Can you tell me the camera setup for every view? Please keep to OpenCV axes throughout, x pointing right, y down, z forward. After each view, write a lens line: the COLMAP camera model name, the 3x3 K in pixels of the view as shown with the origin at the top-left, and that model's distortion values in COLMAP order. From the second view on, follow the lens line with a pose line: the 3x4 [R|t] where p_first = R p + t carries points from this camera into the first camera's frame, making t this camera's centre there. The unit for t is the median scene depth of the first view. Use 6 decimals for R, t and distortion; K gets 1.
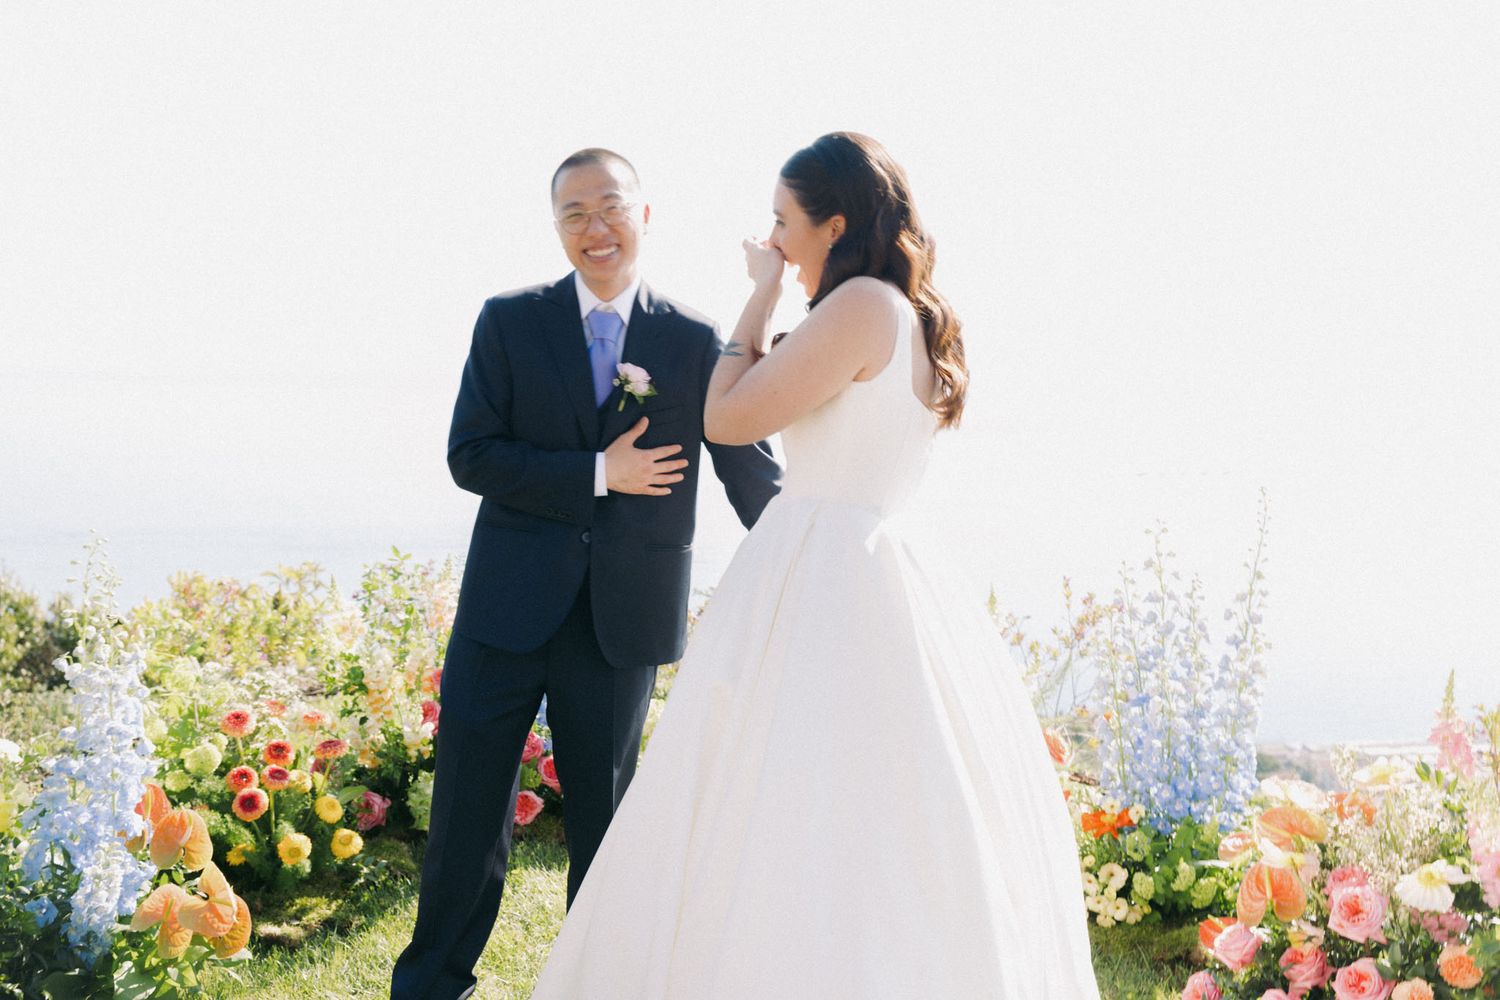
lens RADIAL K [[1623.9, 0, 713.4], [0, 1623.9, 497.3], [0, 0, 1]] dist [0.160494, -0.001796]
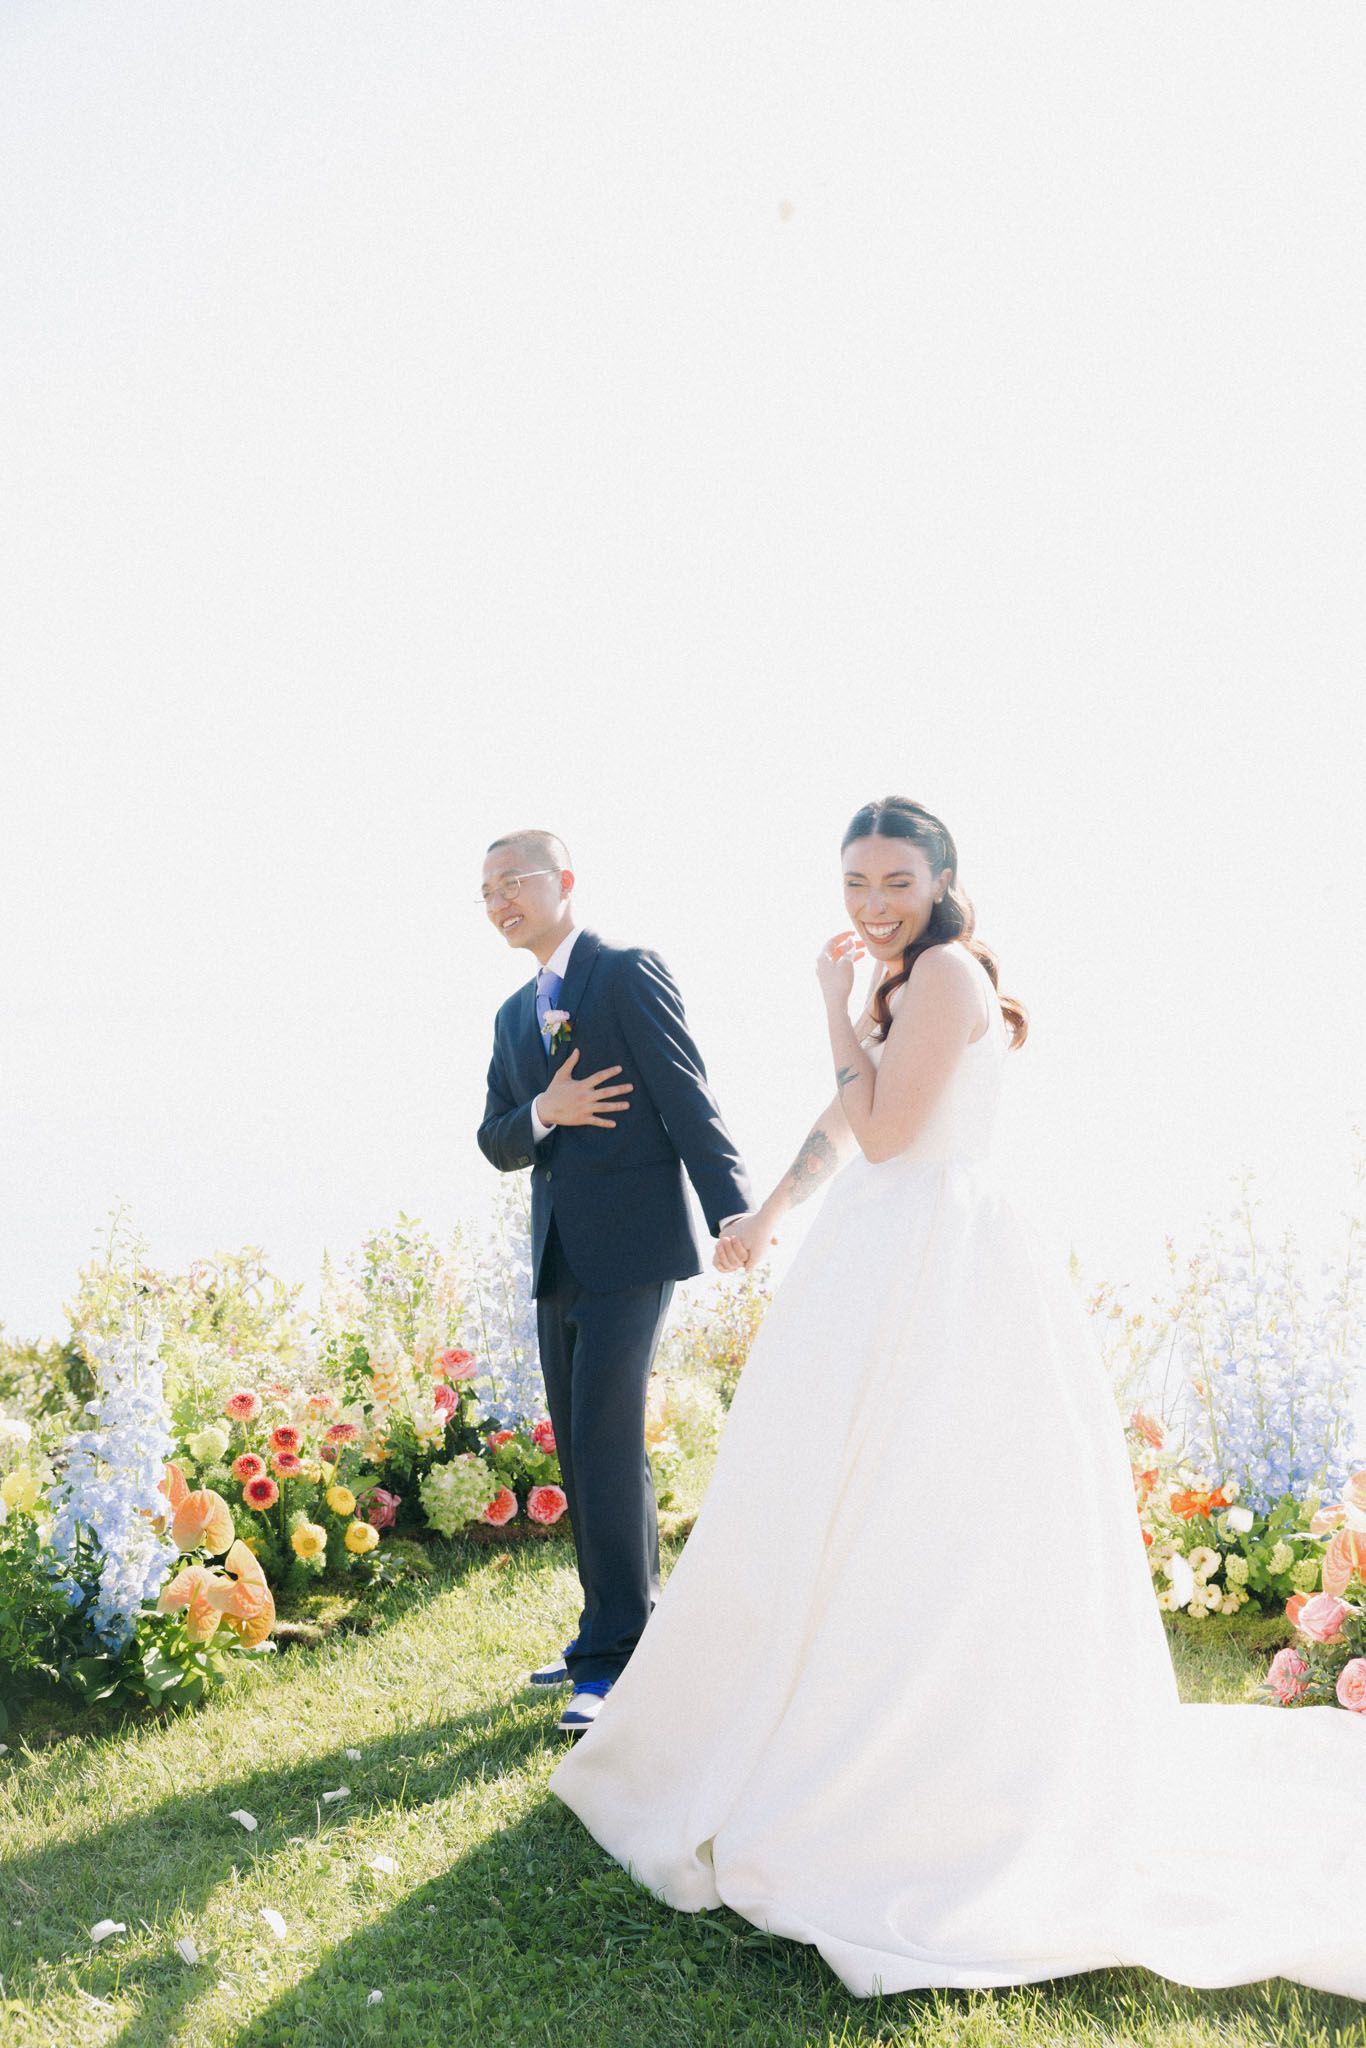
lens RADIAL K [[2217.2, 0, 683.0], [0, 2217.2, 1024.0], [0, 0, 1]] dist [0.160494, -0.001796]
pose [[0.999278, -0.021747, -0.031166, 0.000843], [0.019832, 0.997973, -0.060463, 0.004449], [0.032417, 0.059801, 0.997684, -0.256504]]
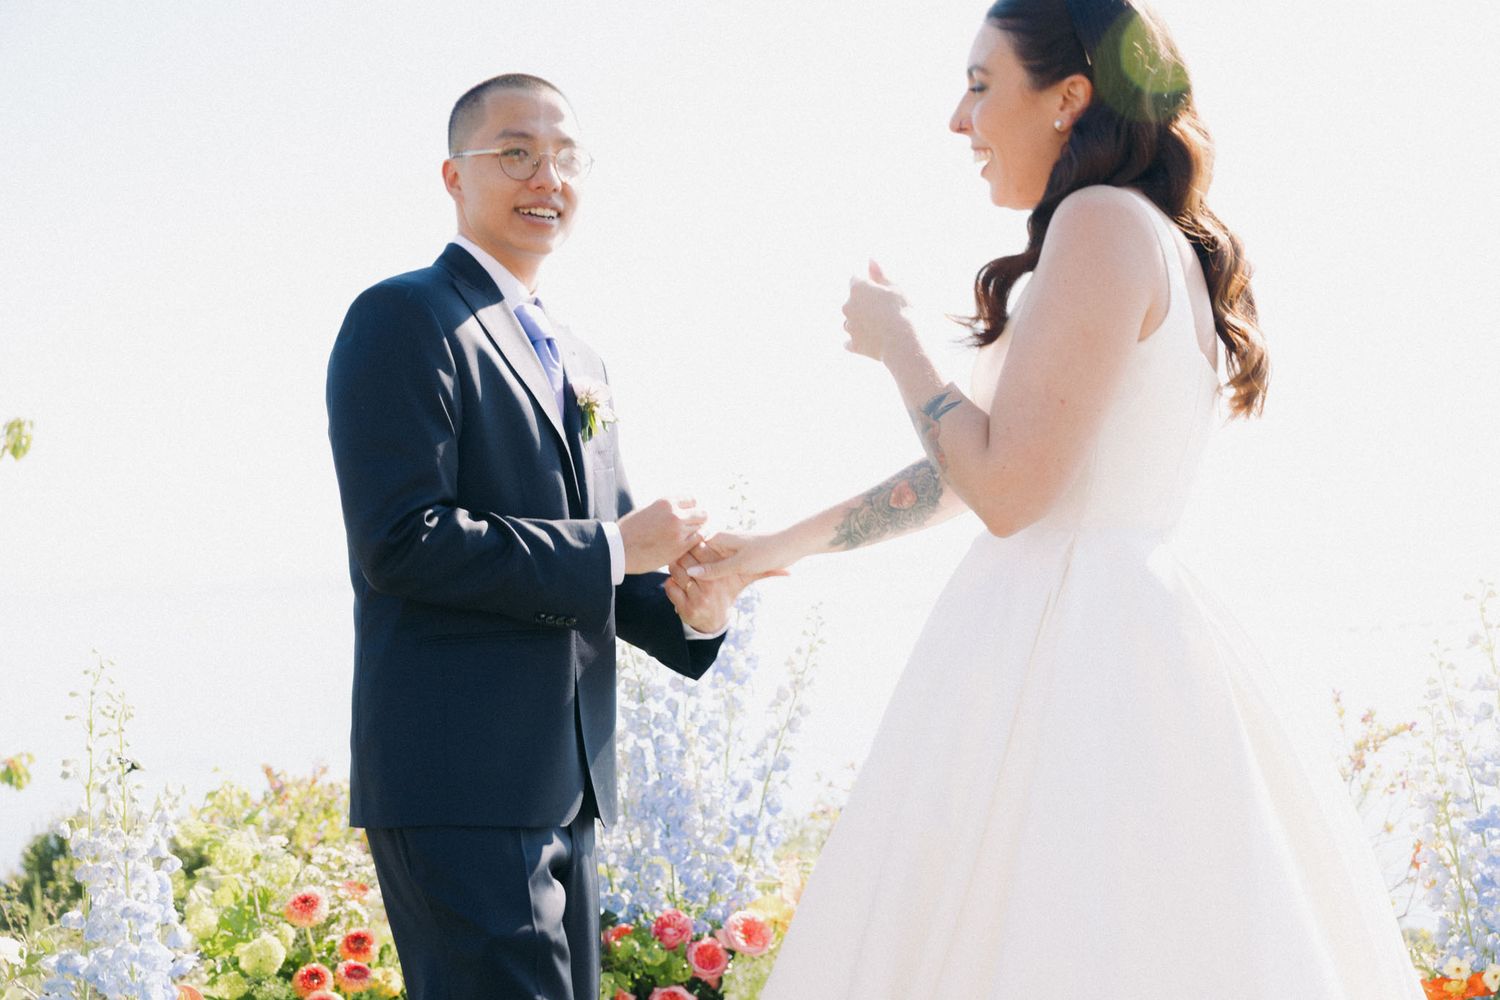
lens RADIAL K [[1725.5, 0, 750.0], [0, 1725.5, 500.0], [0, 0, 1]] dist [0.081625, 0.027442]
pose [[0.996496, -0.062231, -0.055876, -0.019562], [0.055671, 0.992134, -0.112122, 0.049518], [0.062414, 0.108619, 0.992122, 0.171904]]
